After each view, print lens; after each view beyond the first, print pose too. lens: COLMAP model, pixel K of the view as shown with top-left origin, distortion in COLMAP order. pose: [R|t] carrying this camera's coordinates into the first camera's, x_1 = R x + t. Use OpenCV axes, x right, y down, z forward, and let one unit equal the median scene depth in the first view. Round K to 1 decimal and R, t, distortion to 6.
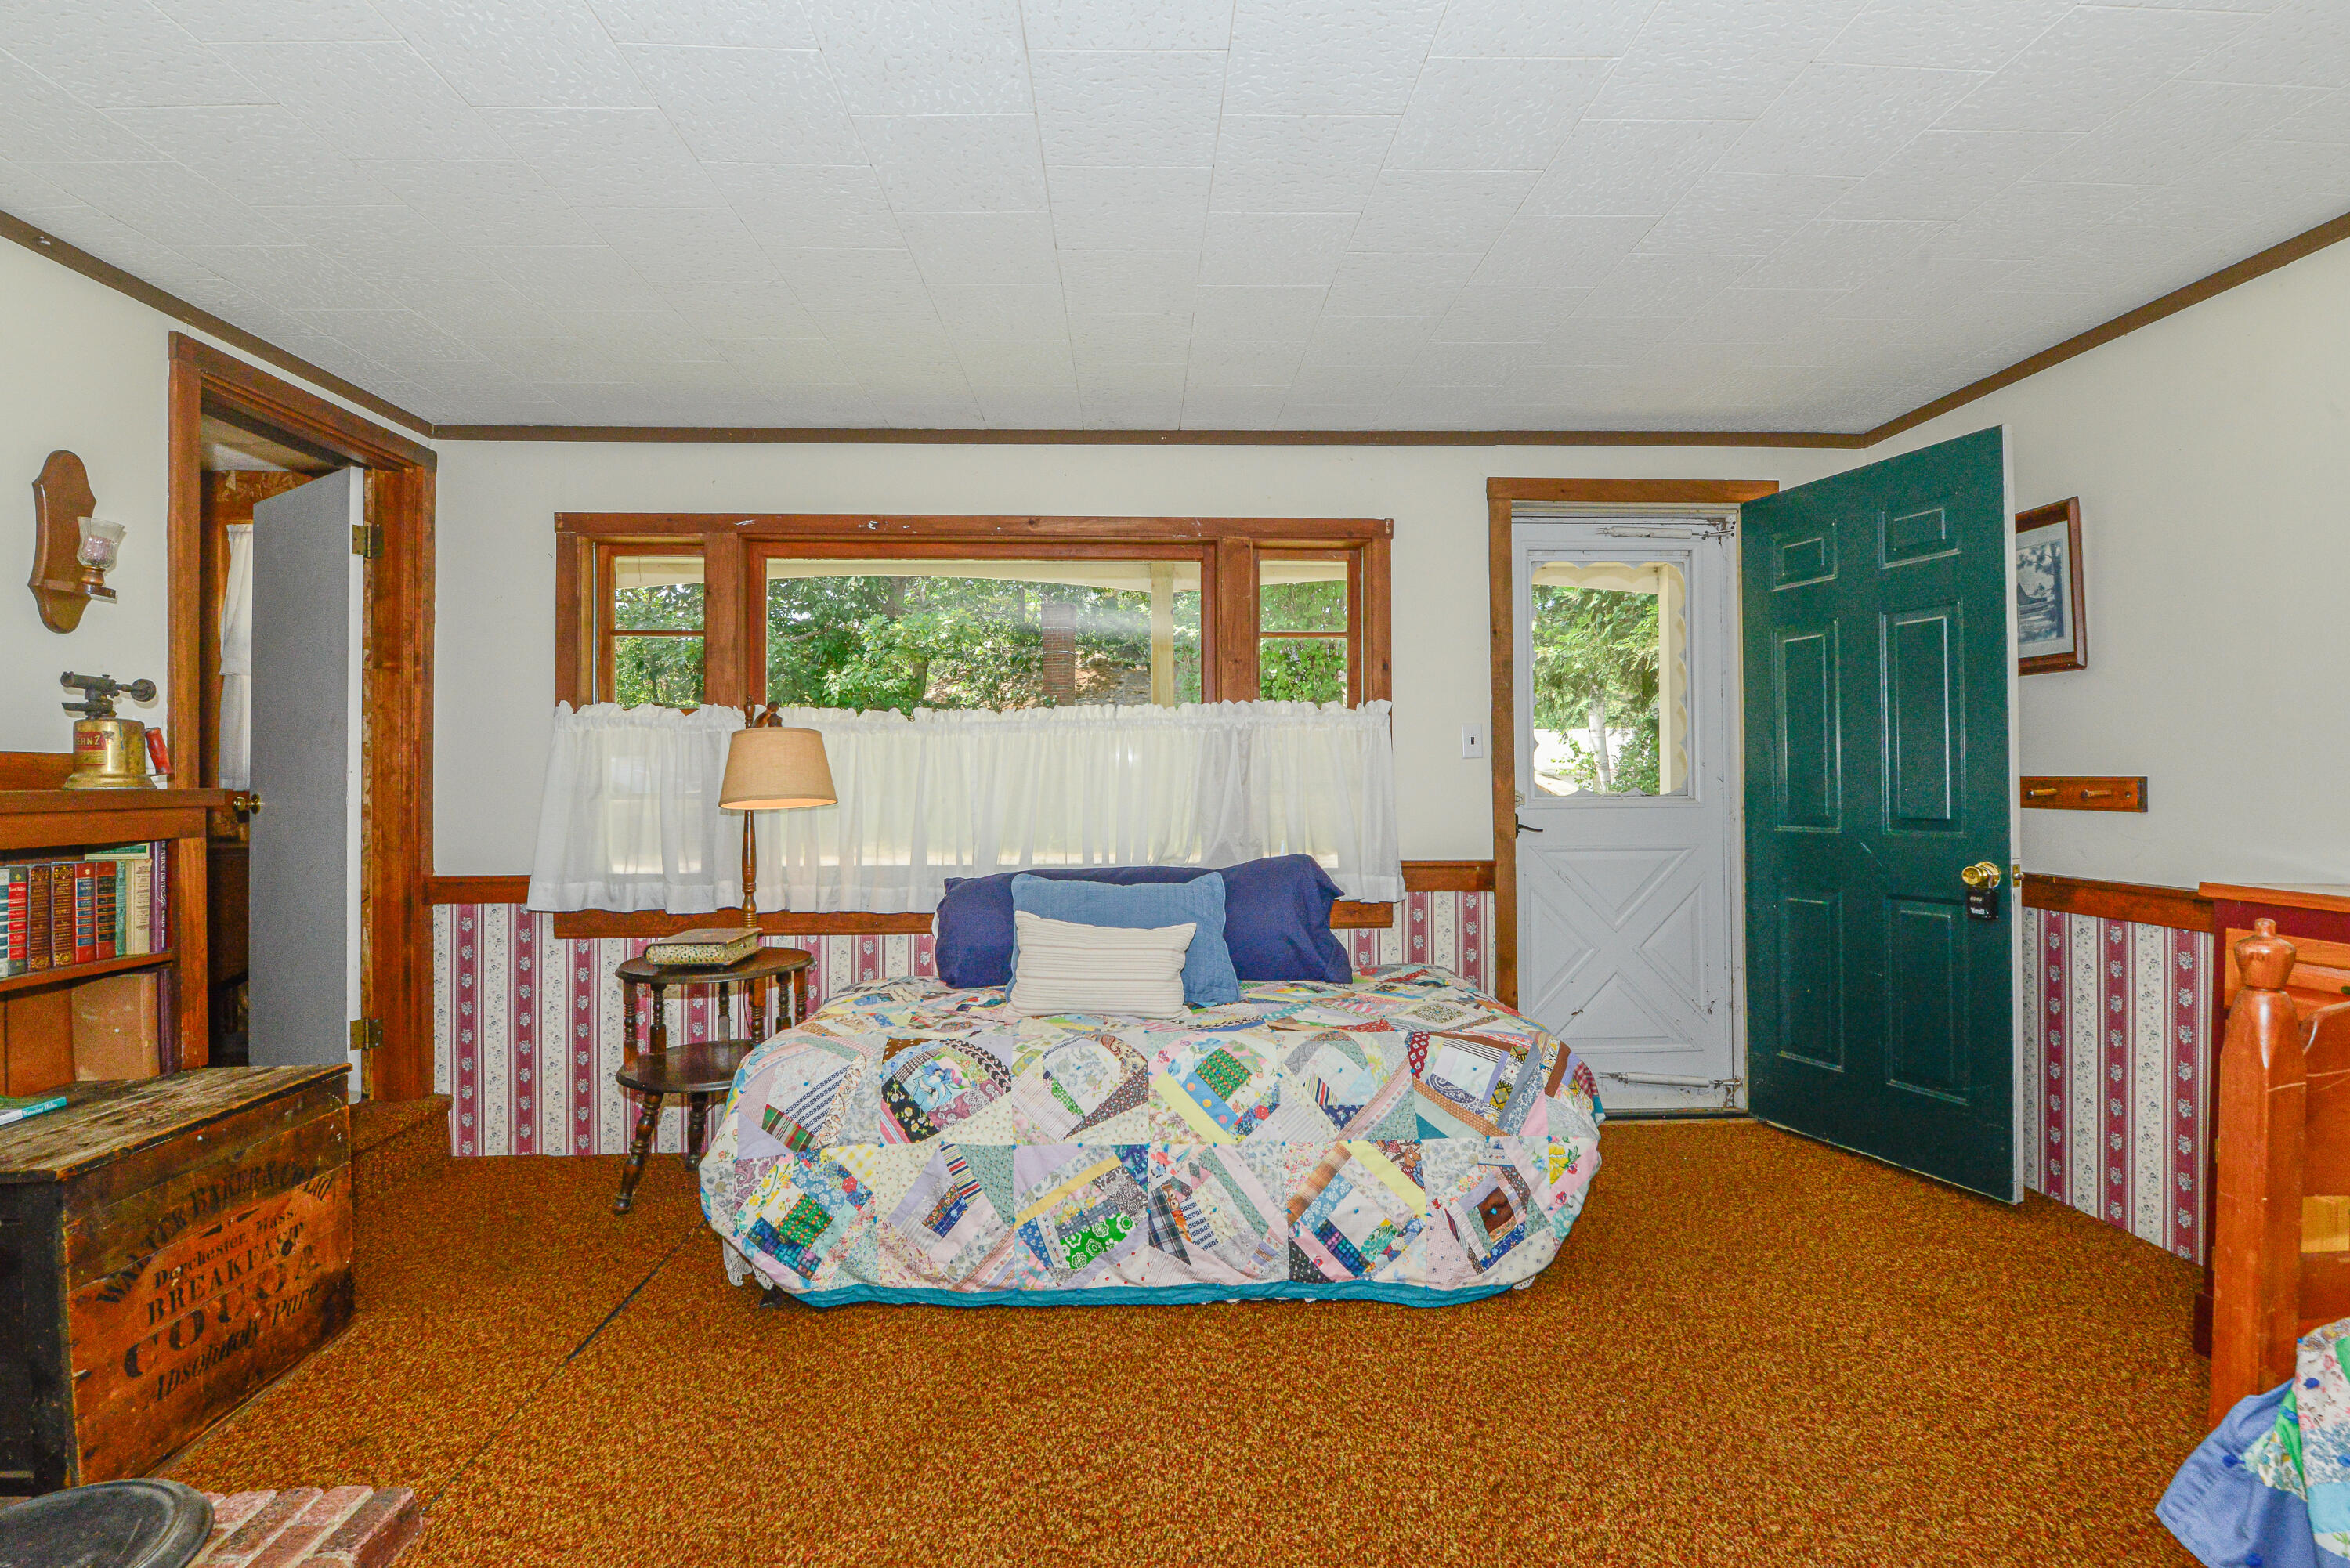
lens RADIAL K [[1044.0, 0, 1174.3], [0, 1044.0, 769.8], [0, 0, 1]] dist [-0.021492, -0.000181]
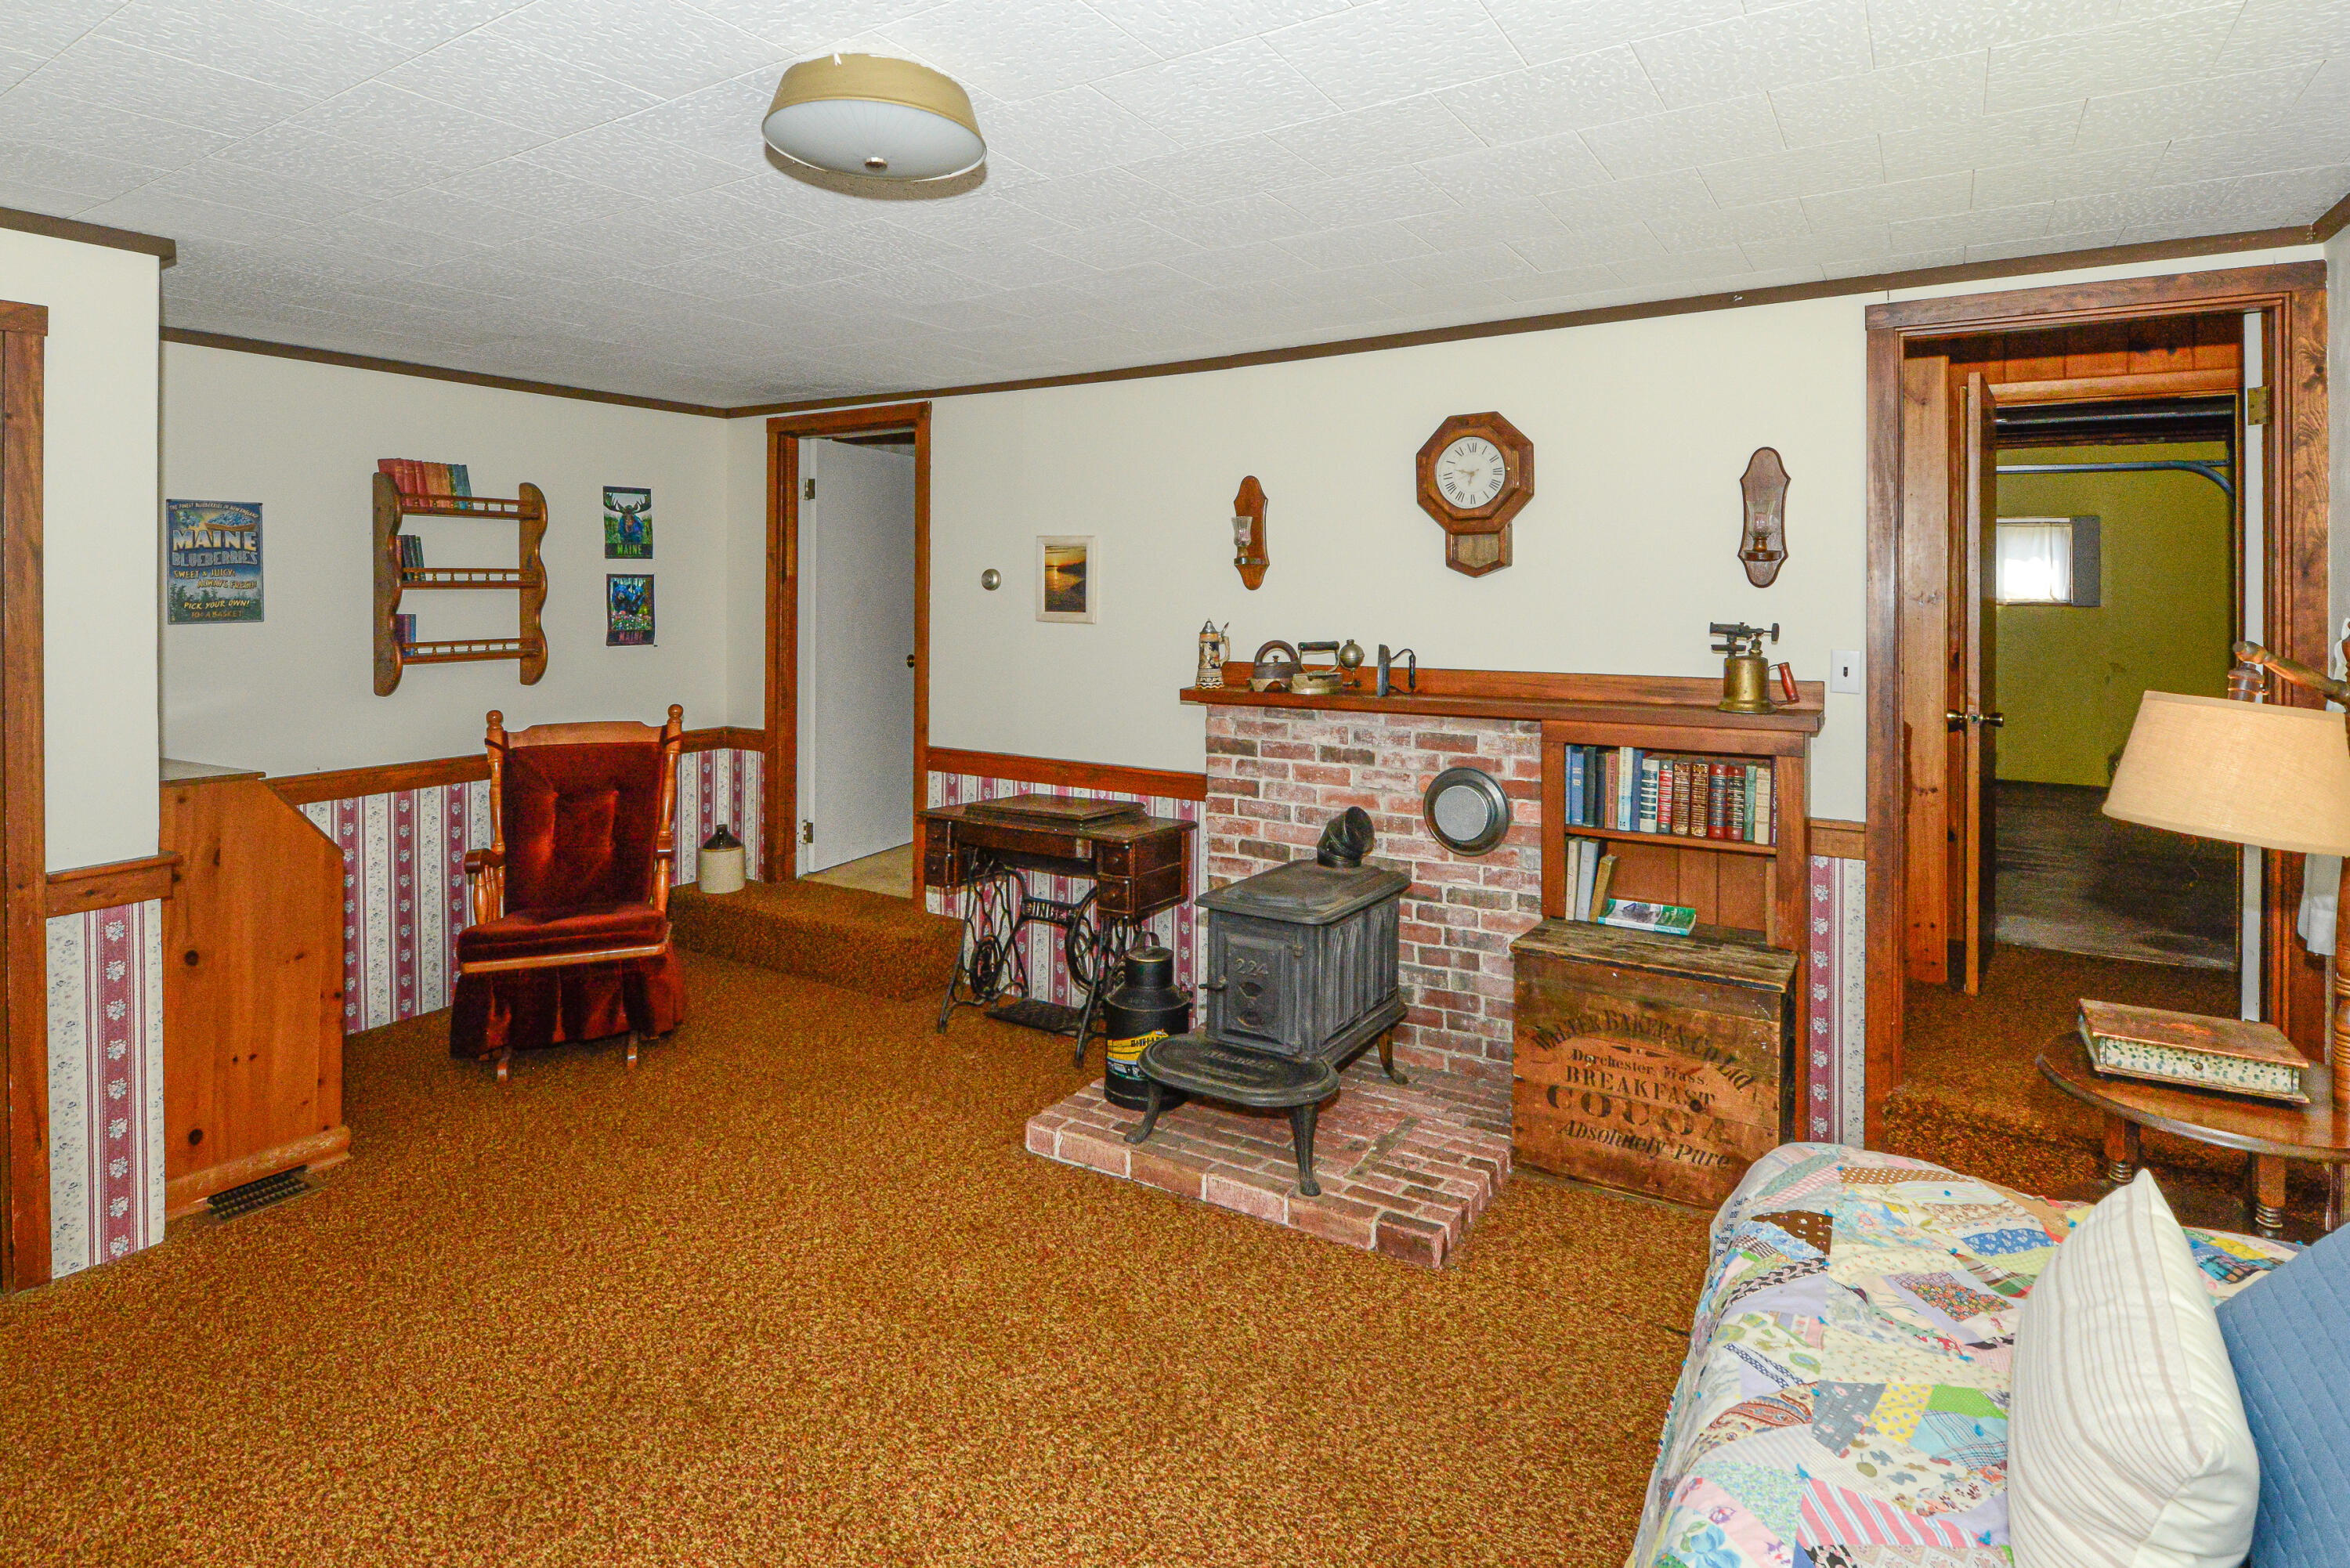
lens RADIAL K [[1195.4, 0, 1178.6], [0, 1195.4, 594.6], [0, 0, 1]] dist [0.014587, -0.009961]
pose [[-0.540509, 0.007750, -0.841303, 0.613757], [0.013062, 0.999914, 0.000819, -0.136214], [0.841237, -0.010547, -0.540563, 1.194763]]
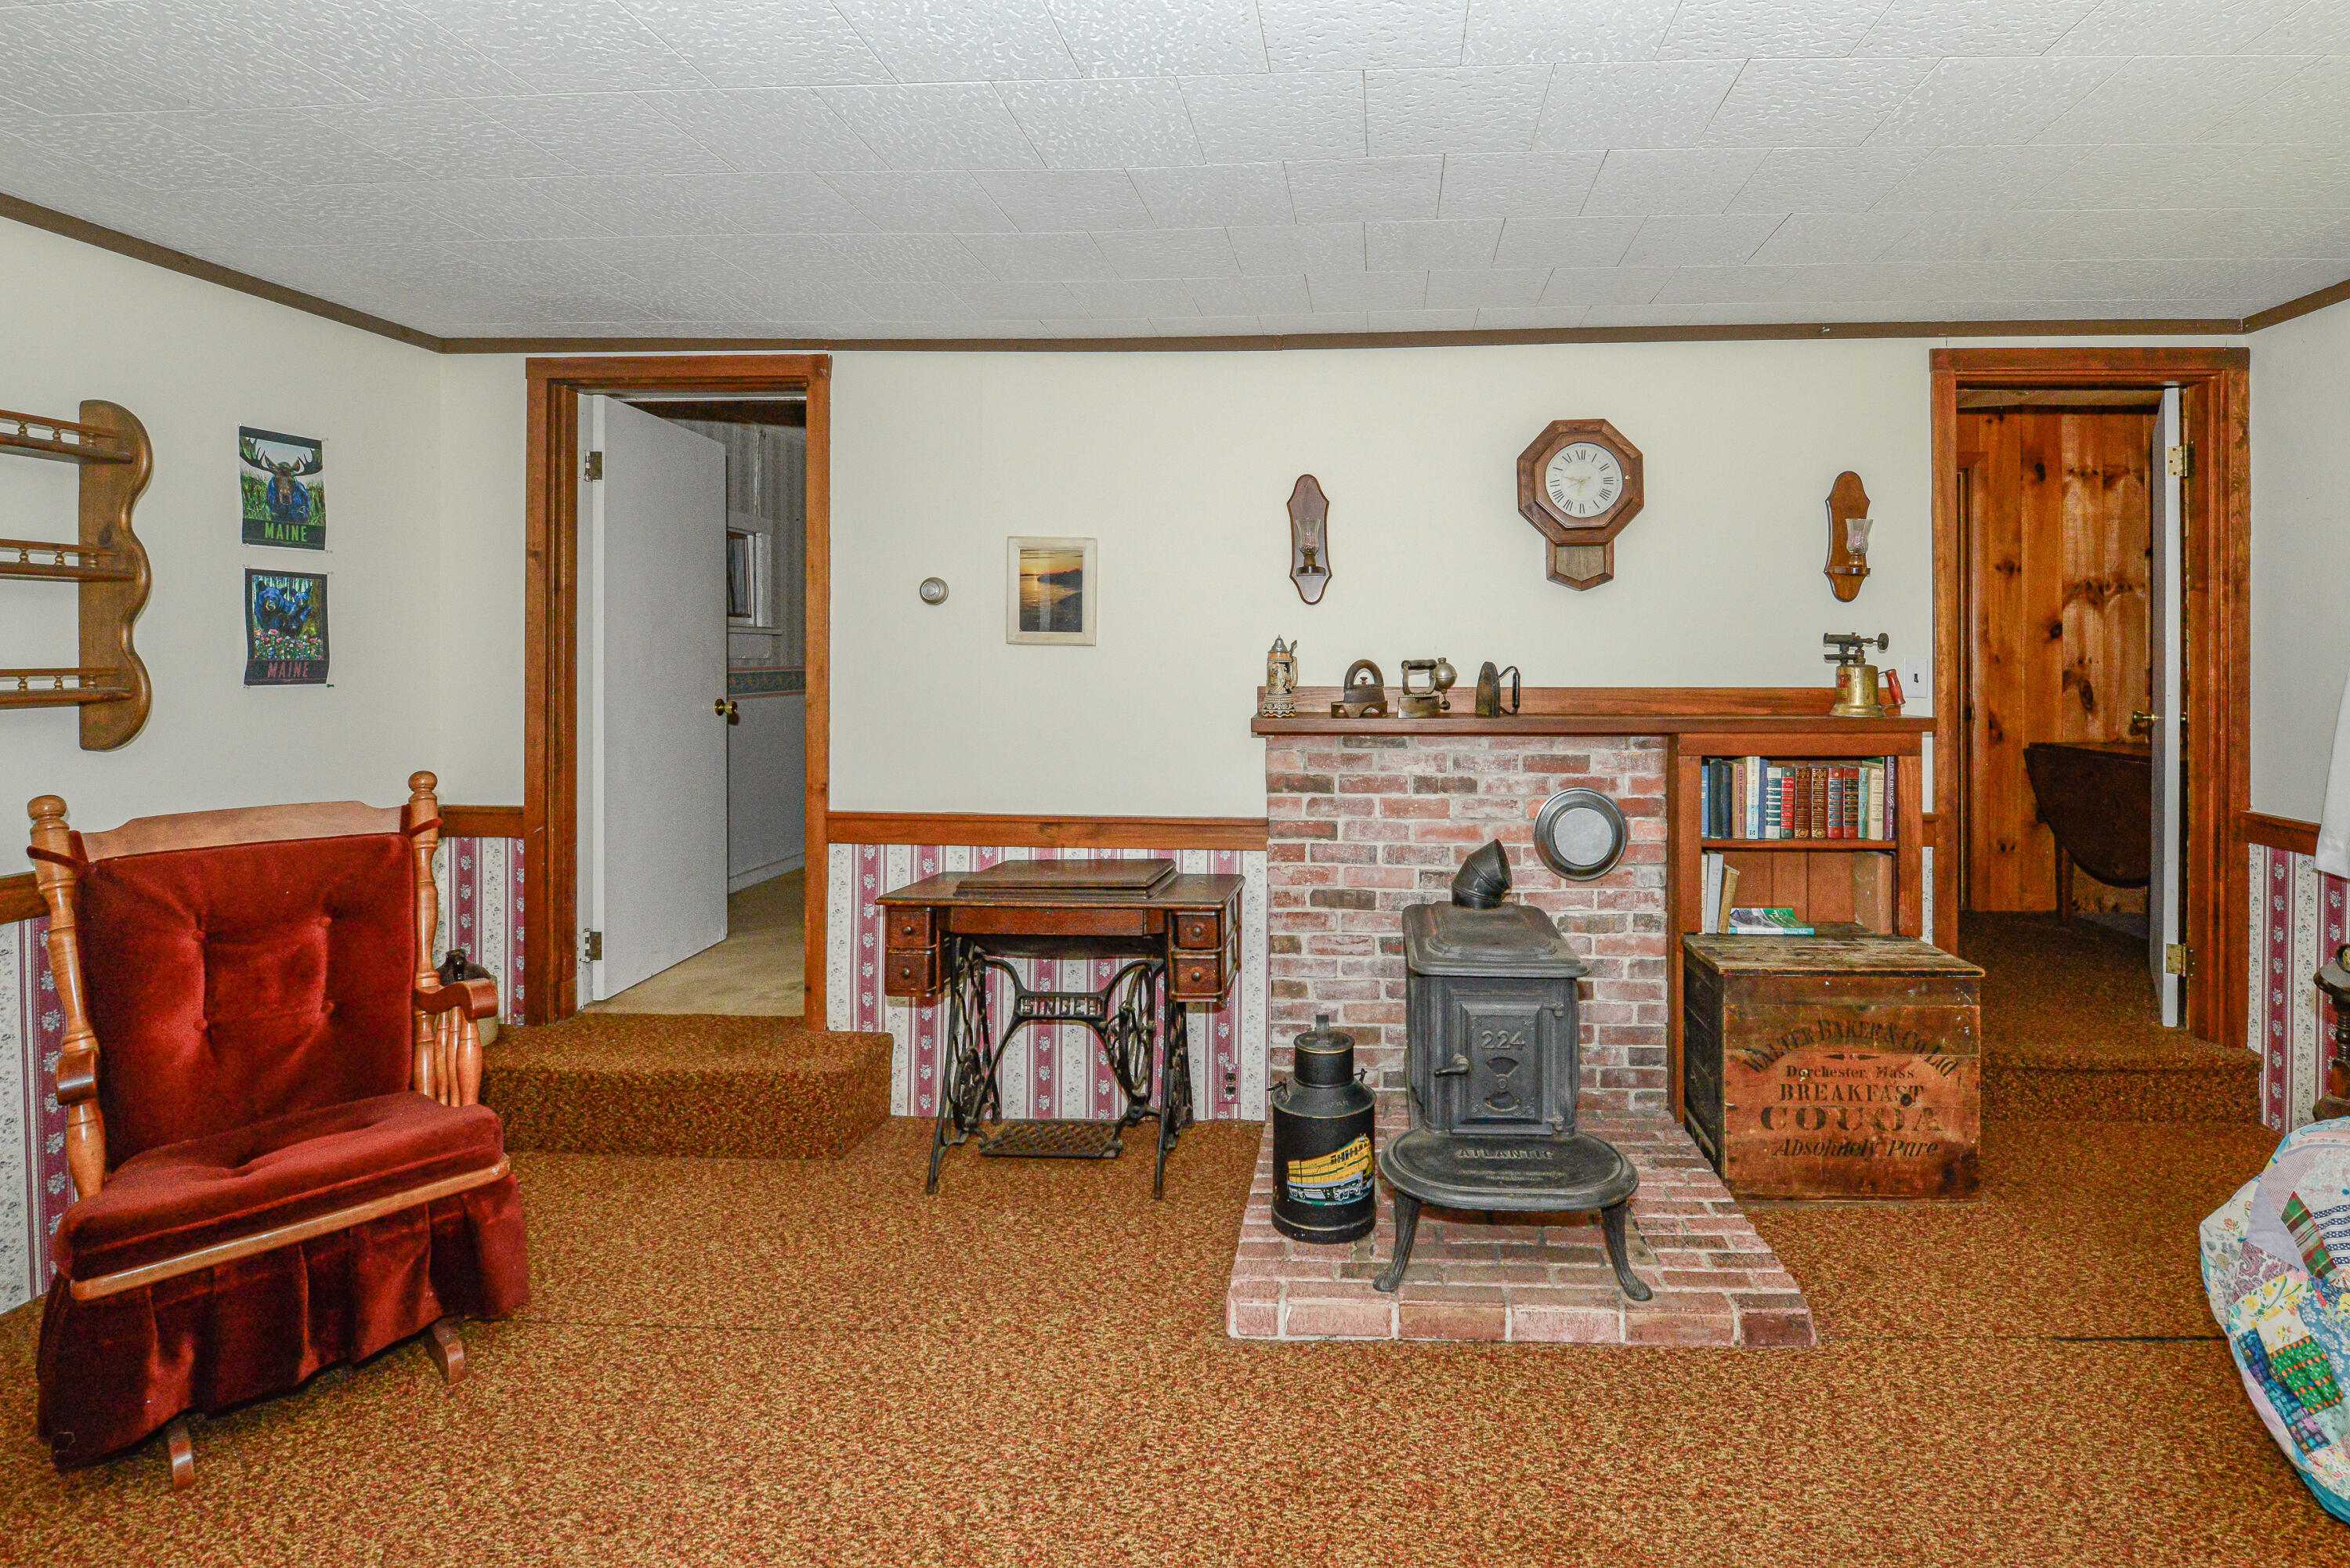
lens RADIAL K [[1066.0, 0, 1327.3], [0, 1066.0, 655.4], [0, 0, 1]] dist [-0.000701, -0.004027]
pose [[-0.072408, 0.007106, -0.997350, 0.430628], [0.011315, 0.999916, 0.006303, -0.077768], [0.997311, -0.010829, -0.072482, 0.385255]]
